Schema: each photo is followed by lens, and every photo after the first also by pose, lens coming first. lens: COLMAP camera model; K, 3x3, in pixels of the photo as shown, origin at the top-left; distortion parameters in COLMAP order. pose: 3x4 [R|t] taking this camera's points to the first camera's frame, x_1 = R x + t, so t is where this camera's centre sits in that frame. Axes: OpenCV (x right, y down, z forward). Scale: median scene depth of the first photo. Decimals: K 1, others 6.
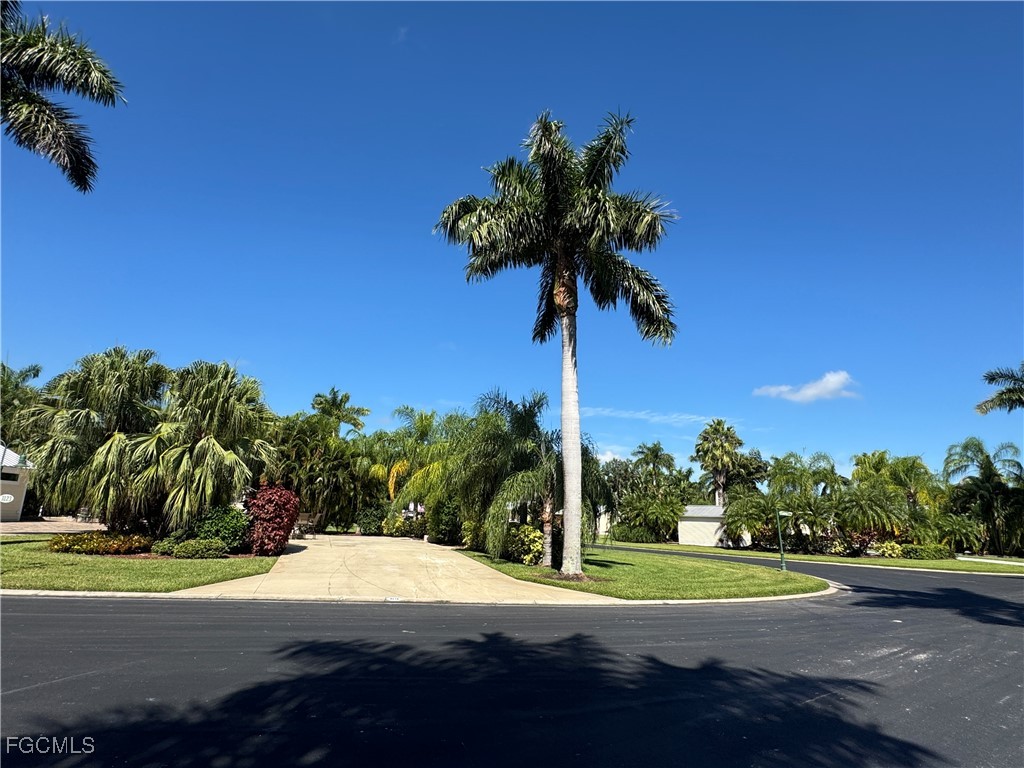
lens RADIAL K [[574.5, 0, 515.0], [0, 574.5, 389.7], [0, 0, 1]] dist [-0.005033, 0.001137]
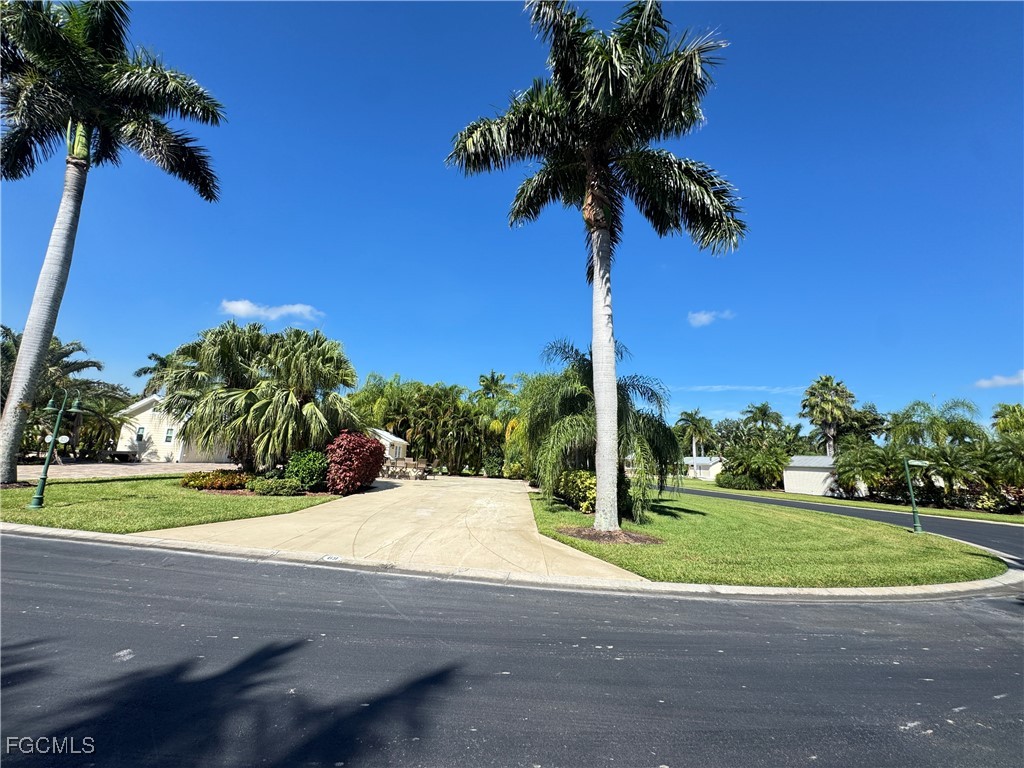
lens RADIAL K [[410.5, 0, 511.0], [0, 410.5, 389.8], [0, 0, 1]] dist [-0.003241, -0.000034]
pose [[0.947659, -0.045753, -0.315989, 0.072506], [0.057445, 0.997962, 0.027782, 0.041323], [0.314074, -0.044479, 0.948356, 0.177402]]
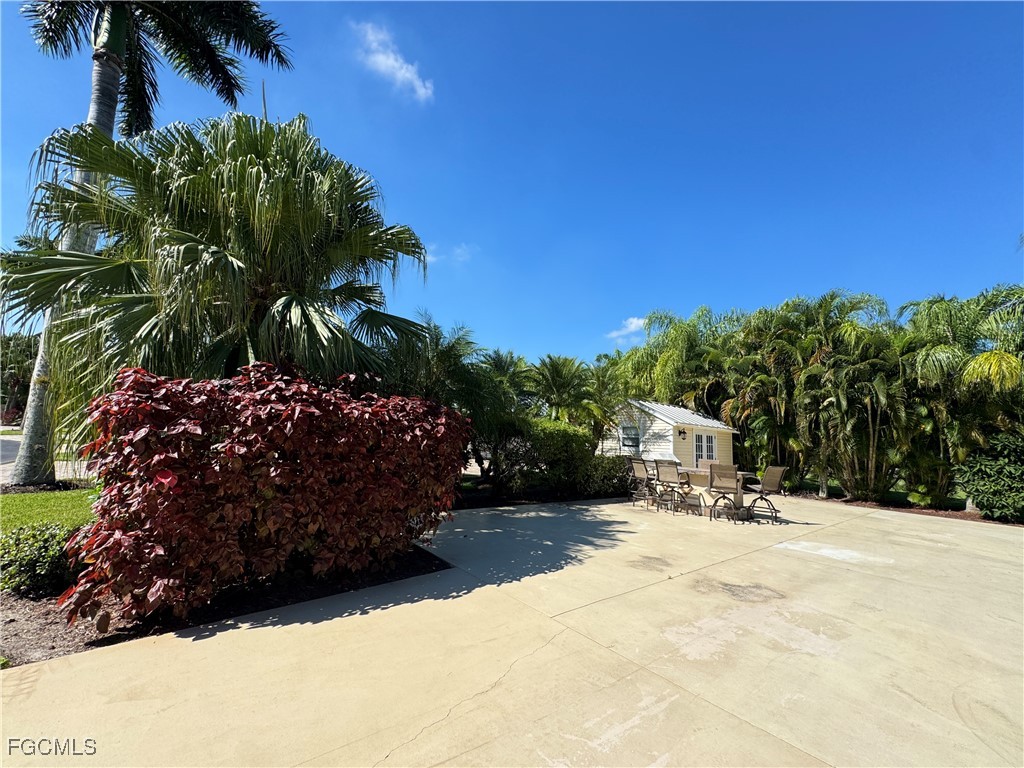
lens RADIAL K [[410.5, 0, 508.2], [0, 410.5, 381.2], [0, 0, 1]] dist [-0.003241, -0.000034]
pose [[0.361932, -0.141796, -0.921357, -0.091695], [0.167506, 0.982169, -0.085355, 0.113776], [0.917032, -0.123440, 0.379230, 0.553072]]
